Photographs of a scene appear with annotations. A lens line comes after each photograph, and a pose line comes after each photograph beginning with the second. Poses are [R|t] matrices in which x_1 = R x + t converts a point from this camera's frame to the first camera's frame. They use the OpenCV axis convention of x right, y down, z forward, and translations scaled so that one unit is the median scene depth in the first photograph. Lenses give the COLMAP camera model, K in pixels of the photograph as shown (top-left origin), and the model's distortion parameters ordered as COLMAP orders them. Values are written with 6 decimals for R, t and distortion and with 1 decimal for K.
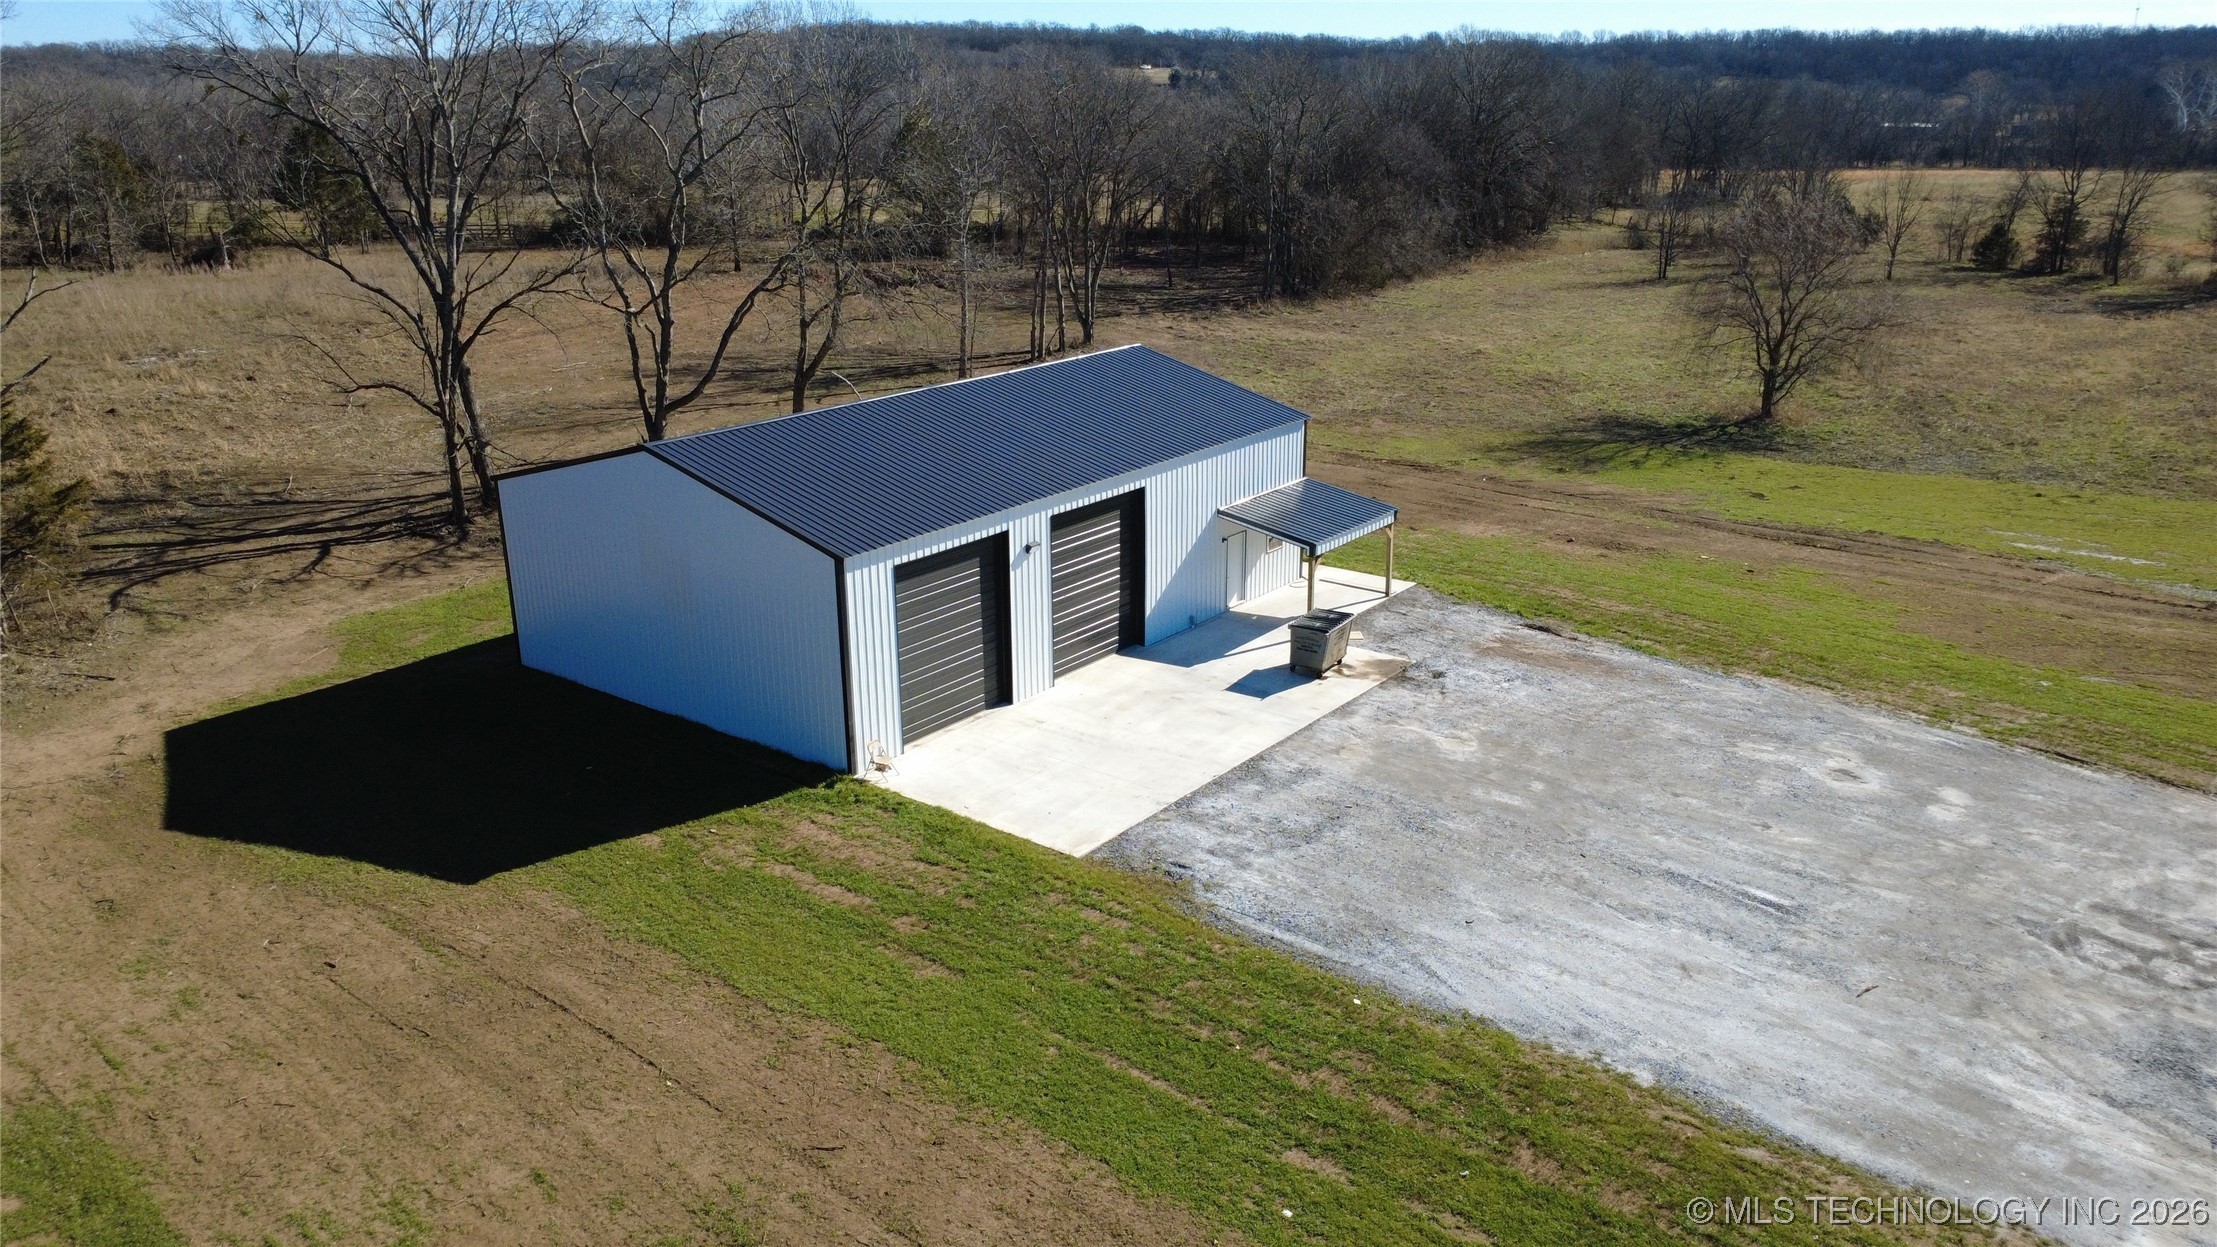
lens RADIAL K [[1606.2, 0, 1110.3], [0, 1606.2, 621.8], [0, 0, 1]] dist [-0.001983, 0.005338]
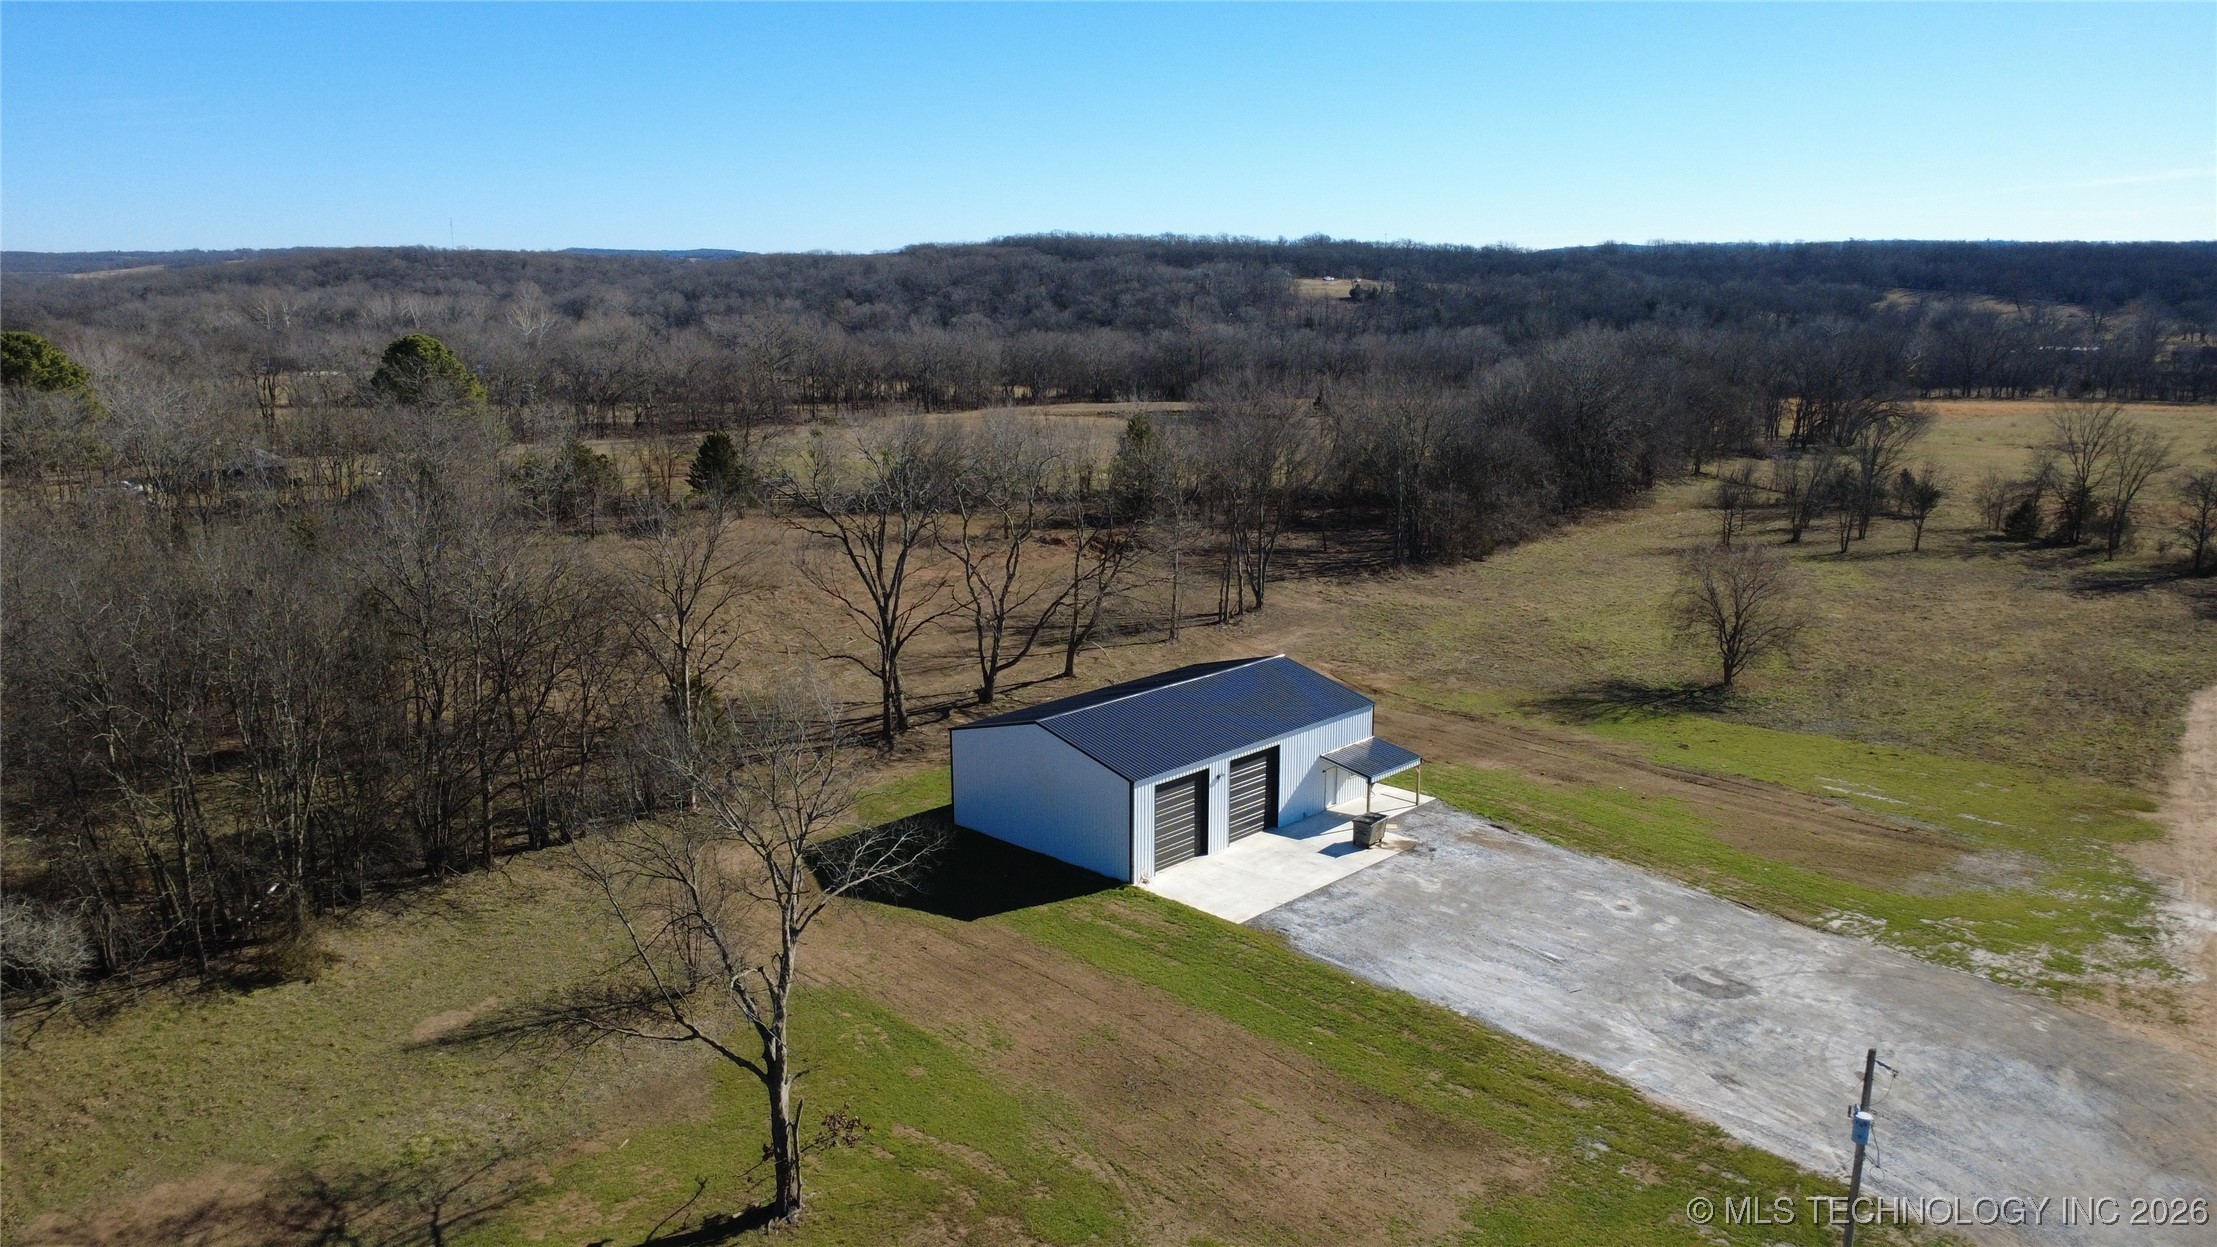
lens RADIAL K [[1606.2, 0, 1111.4], [0, 1606.2, 629.3], [0, 0, 1]] dist [-0.001983, 0.005338]
pose [[0.993602, 0.029147, -0.109111, 0.028509], [-0.040032, 0.994288, -0.098937, -0.024003], [0.105604, 0.102672, 0.989094, -0.982023]]
